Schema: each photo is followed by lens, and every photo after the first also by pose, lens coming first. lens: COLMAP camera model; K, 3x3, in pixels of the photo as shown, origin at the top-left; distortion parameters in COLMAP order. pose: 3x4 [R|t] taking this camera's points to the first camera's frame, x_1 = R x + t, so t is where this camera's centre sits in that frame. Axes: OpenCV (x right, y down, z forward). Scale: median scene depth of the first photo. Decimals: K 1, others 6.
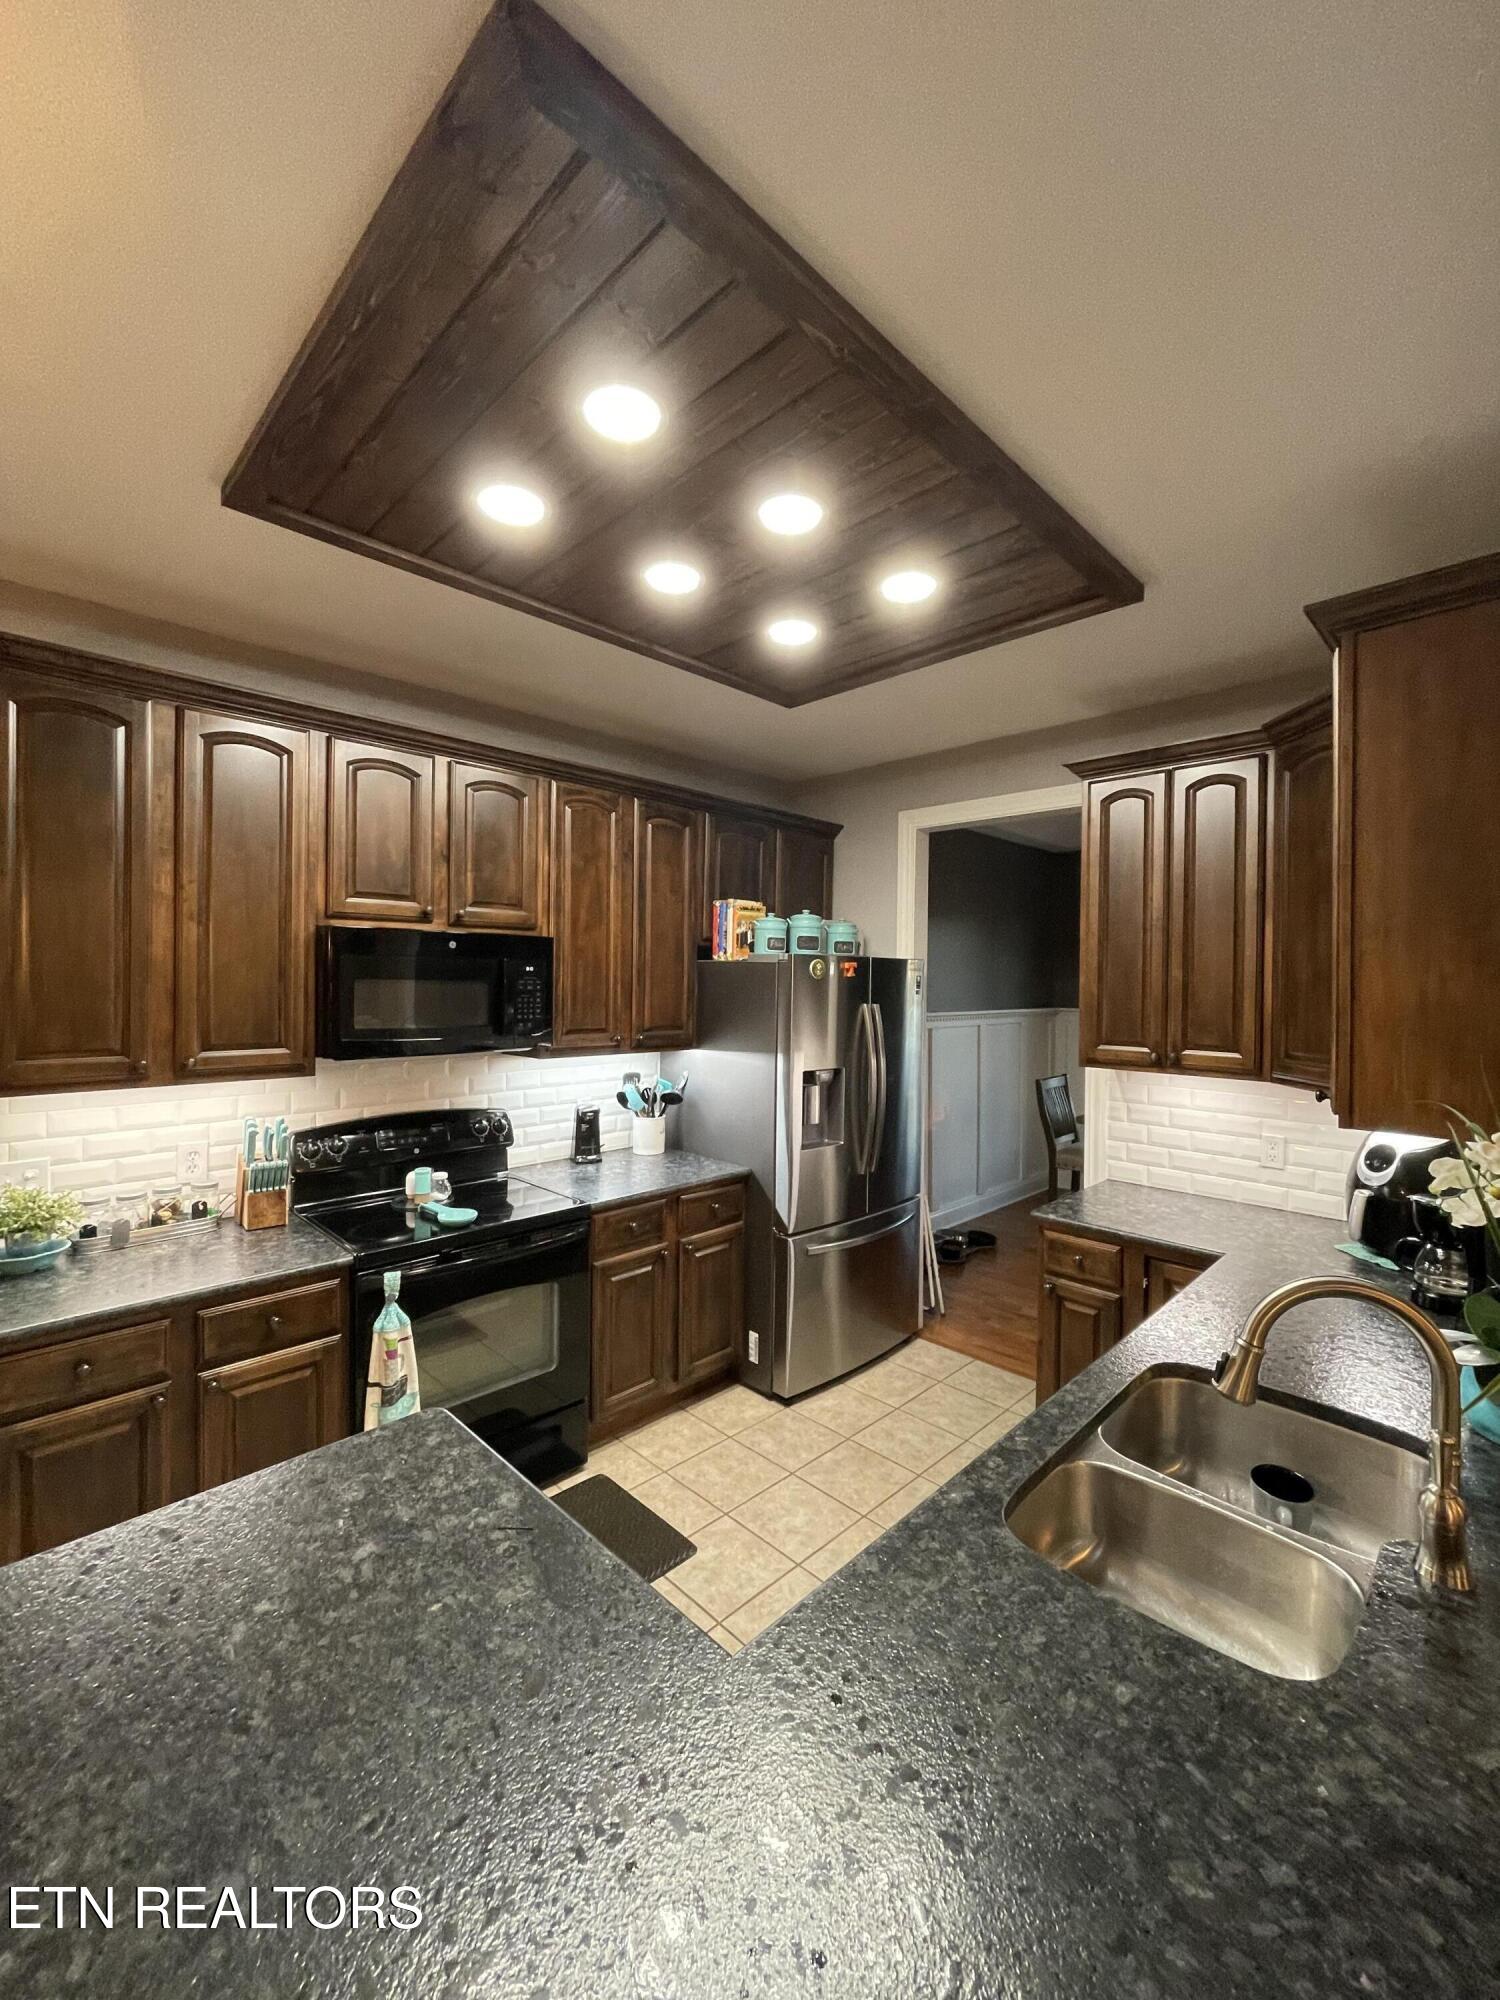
lens RADIAL K [[812.8, 0, 754.7], [0, 812.8, 990.8], [0, 0, 1]] dist [-0.004655, 0.001402]
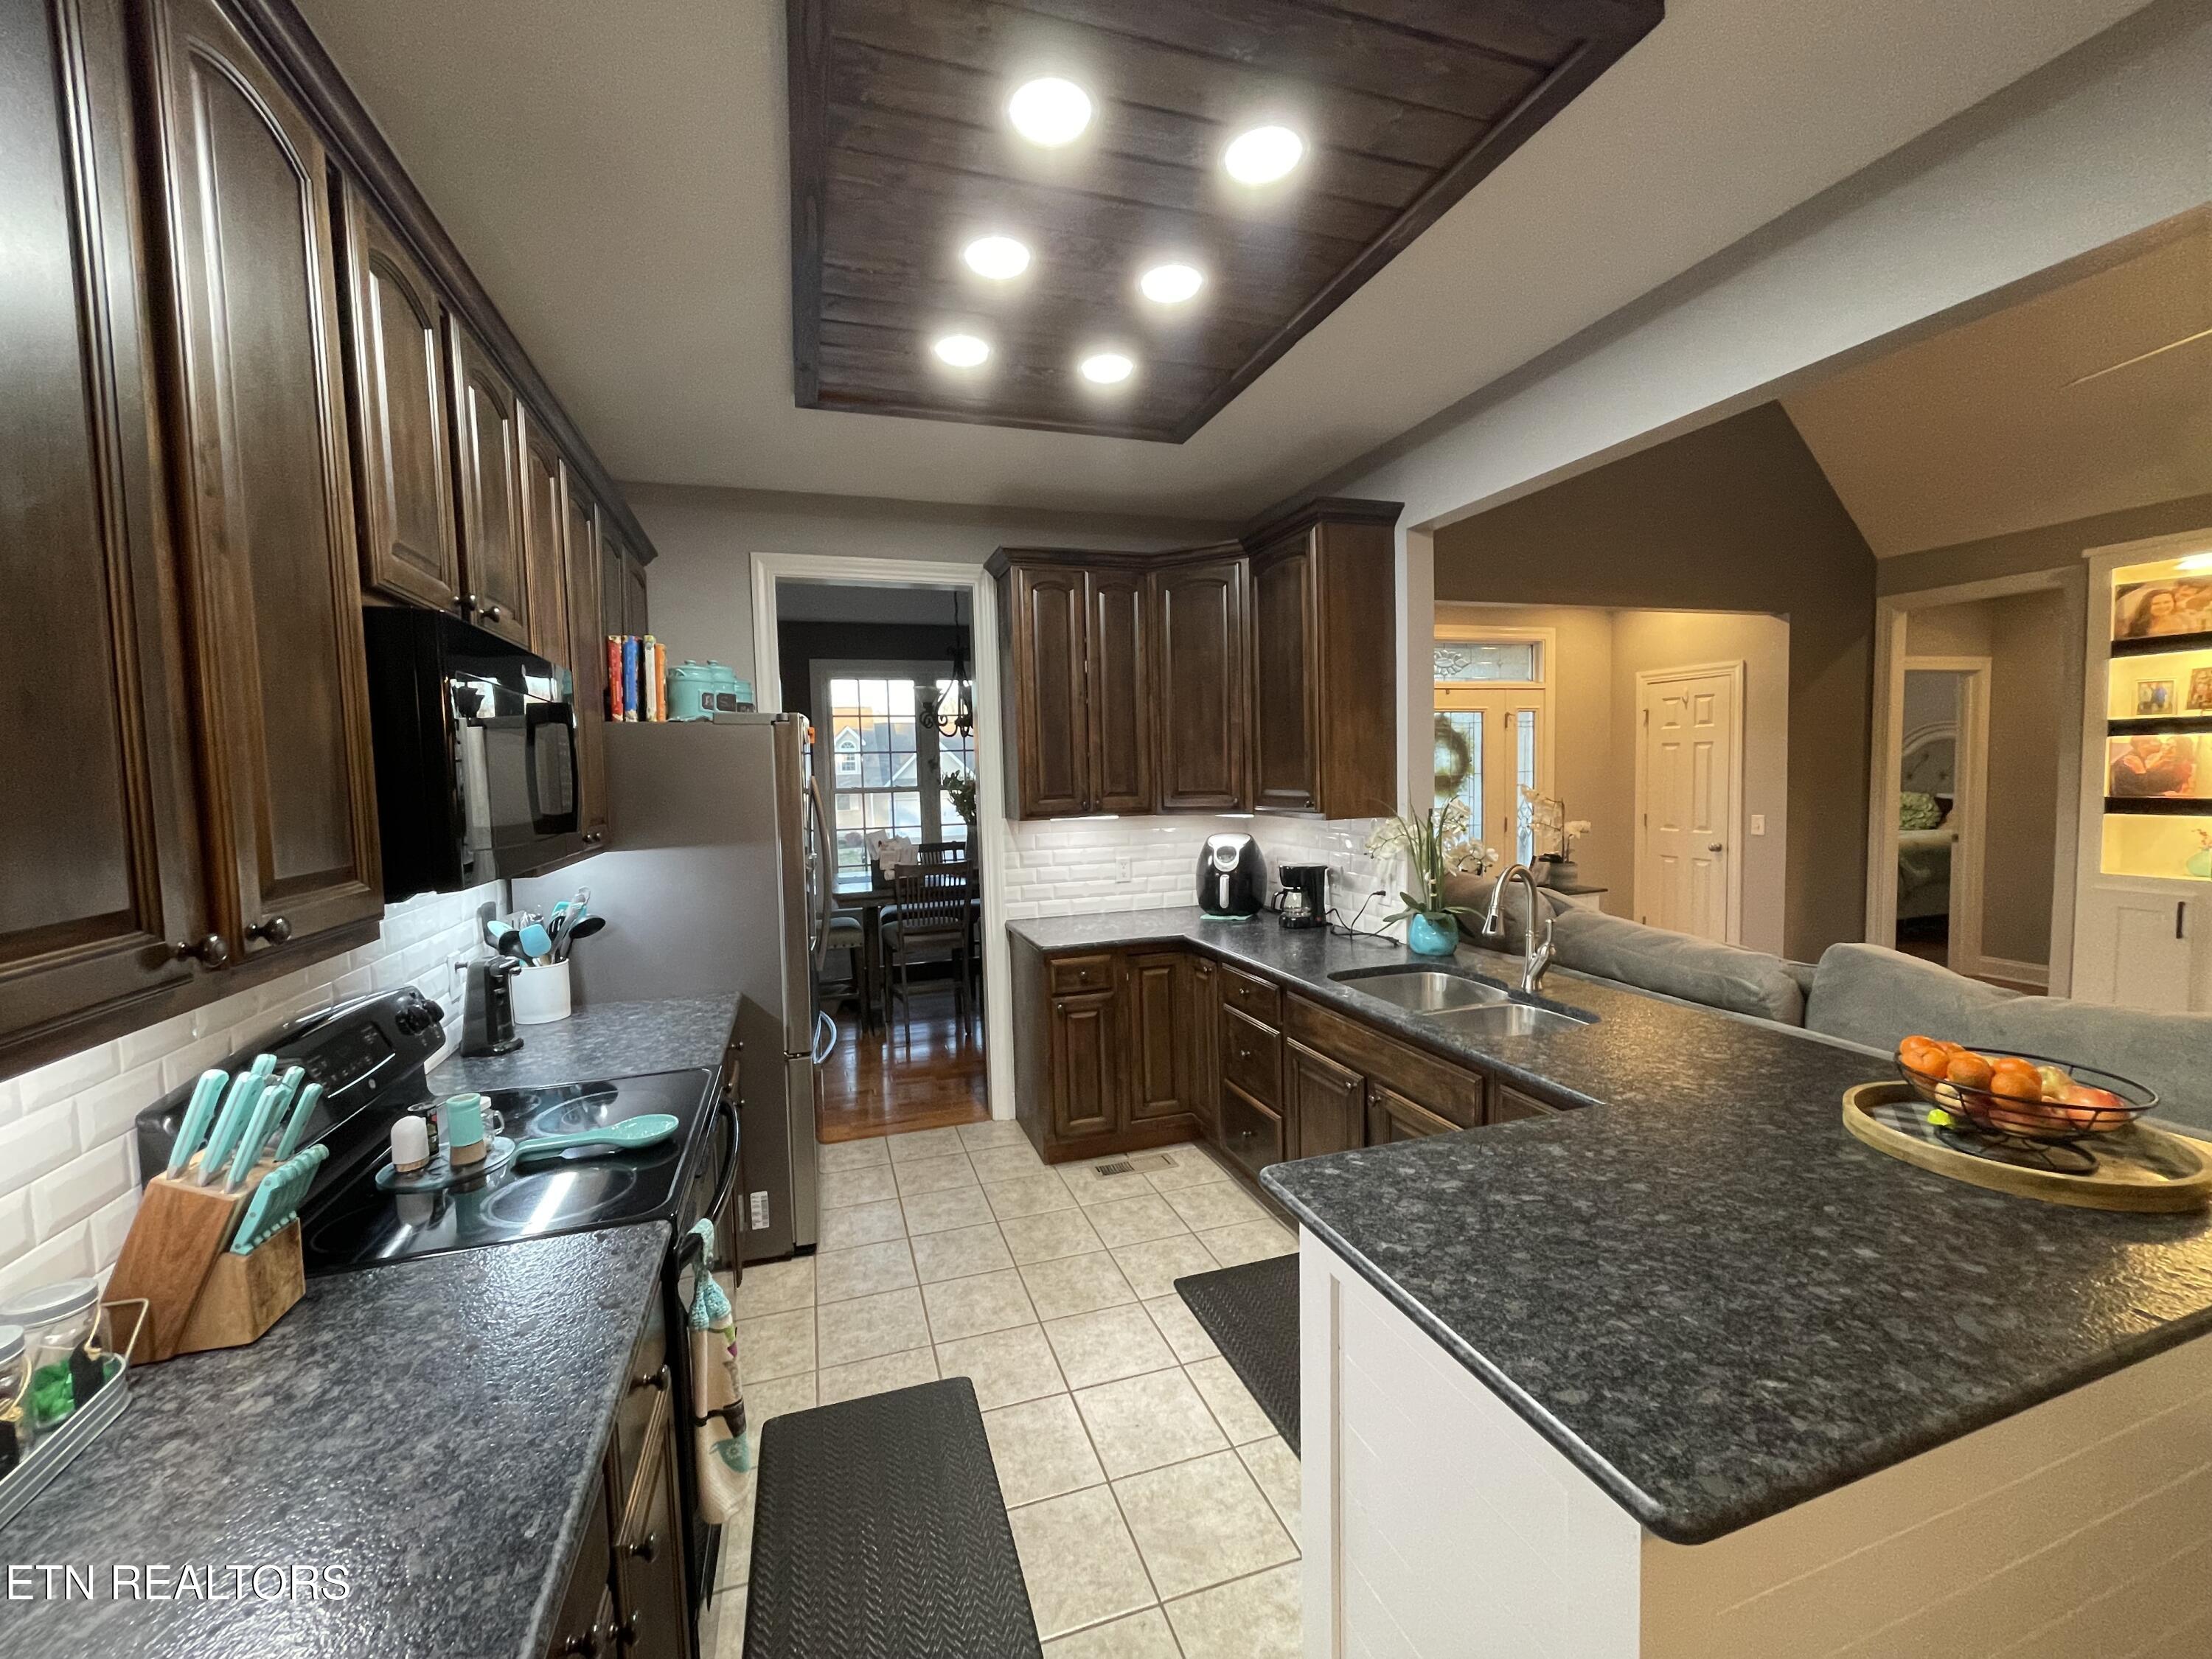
lens RADIAL K [[899.0, 0, 1087.6], [0, 899.0, 832.0], [0, 0, 1]] dist [-0.004655, 0.001402]
pose [[0.454988, -0.085848, 0.886350, -0.726843], [0.043347, 0.996297, 0.074246, 0.021181], [-0.889442, 0.004640, 0.457024, 0.373779]]
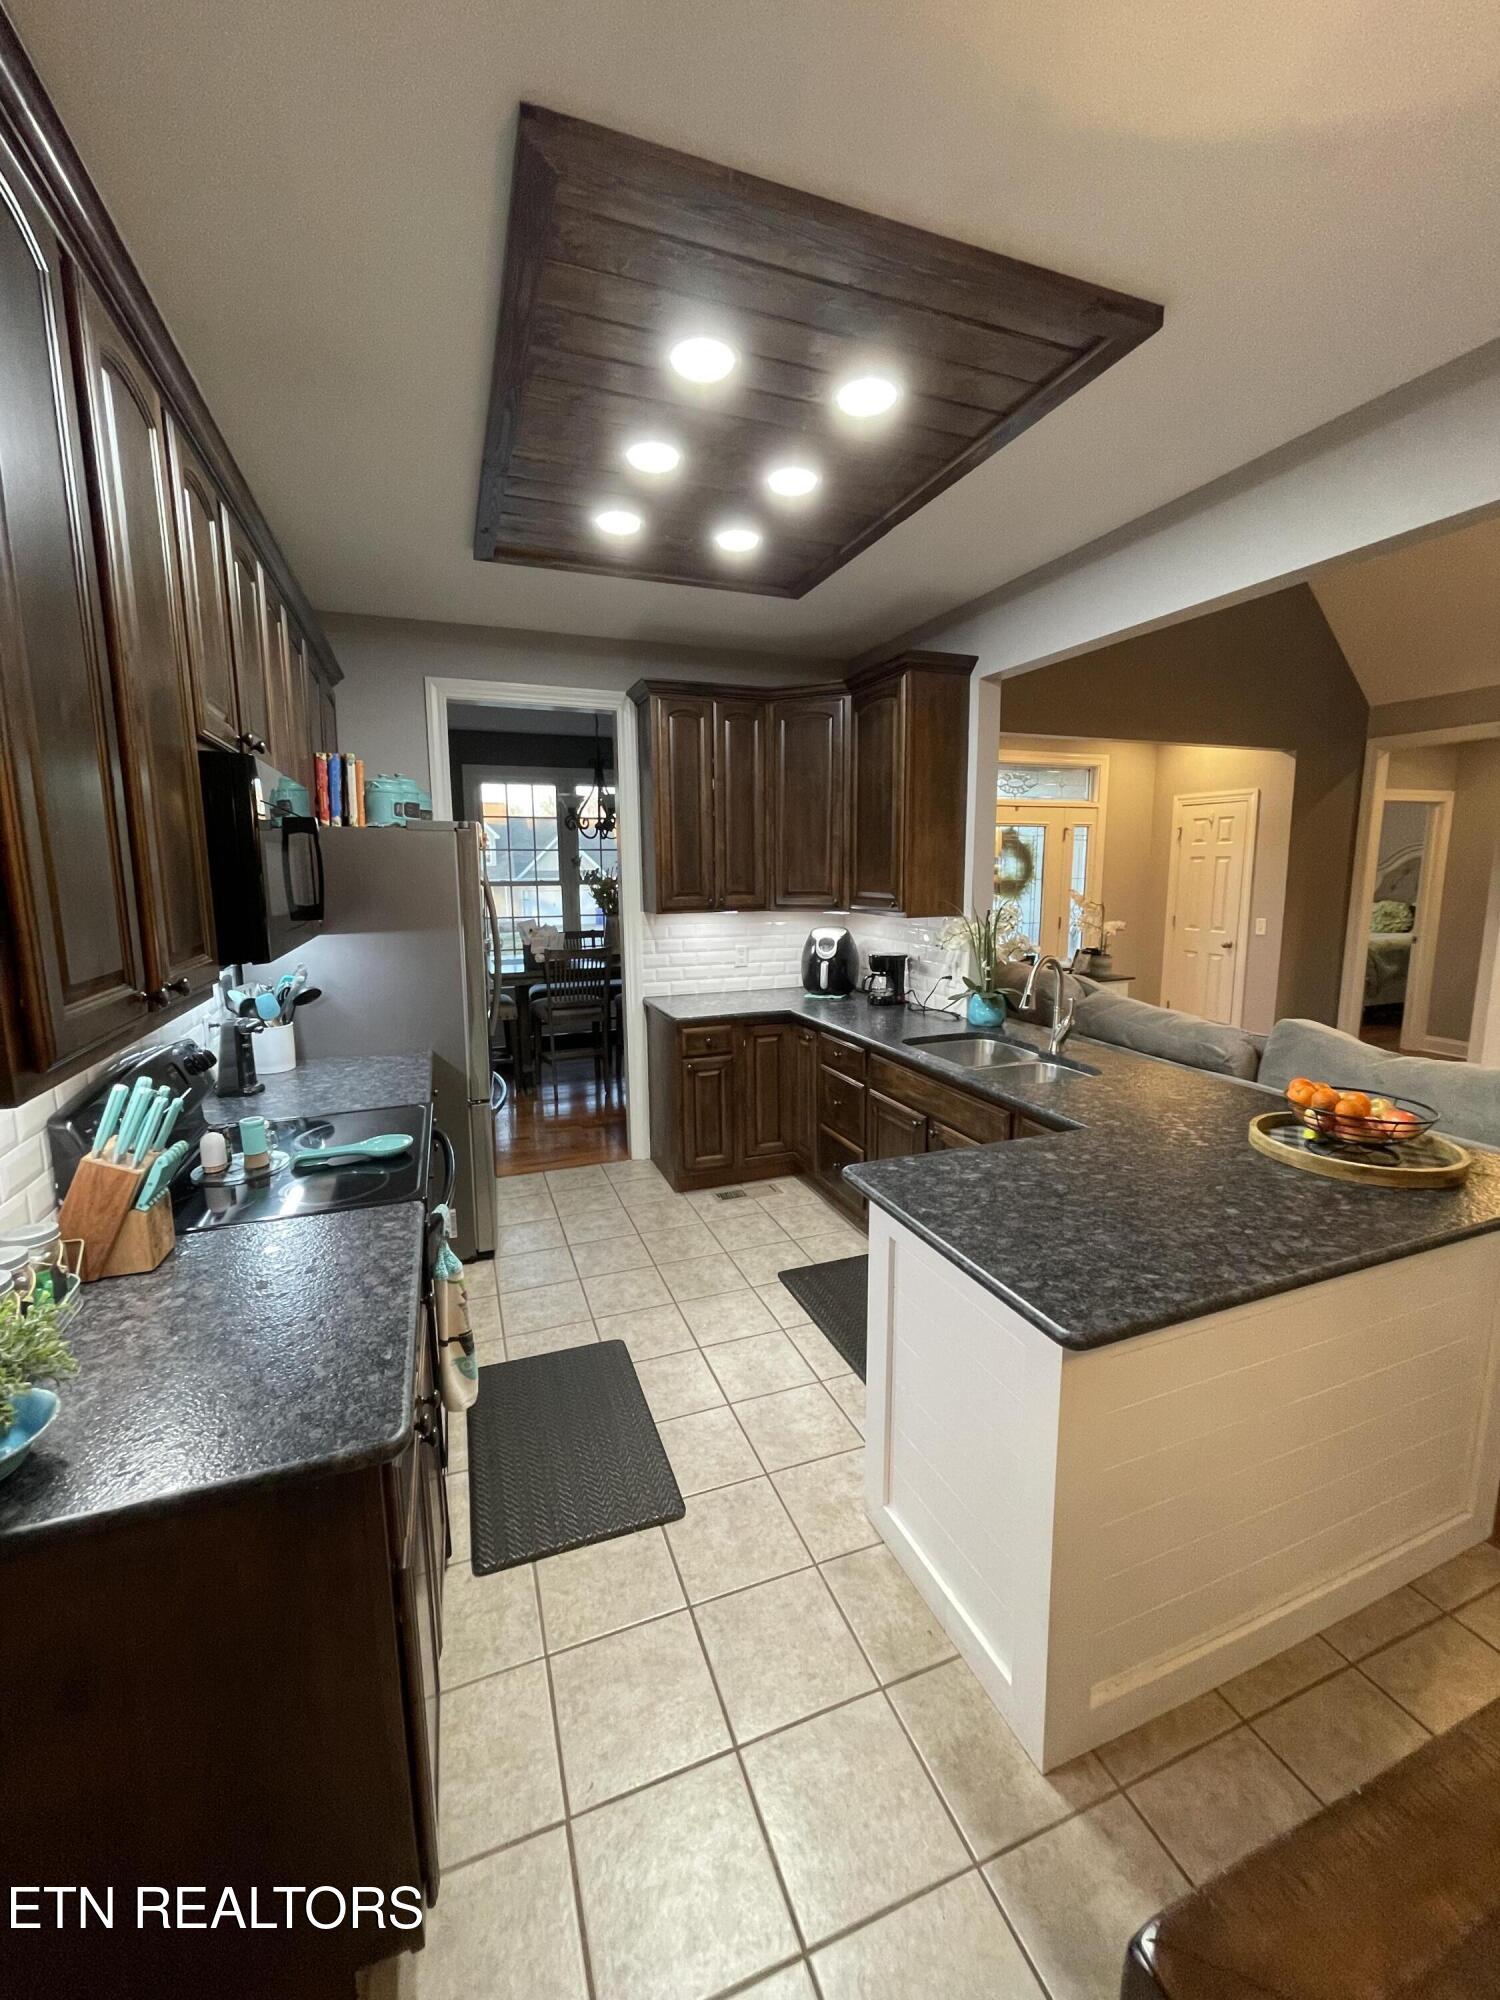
lens RADIAL K [[812.8, 0, 752.7], [0, 812.8, 993.6], [0, 0, 1]] dist [-0.004655, 0.001402]
pose [[0.401743, -0.158176, 0.901989, -0.851138], [0.022372, 0.986371, 0.163009, 0.007149], [-0.915479, -0.045308, 0.399806, 0.329652]]
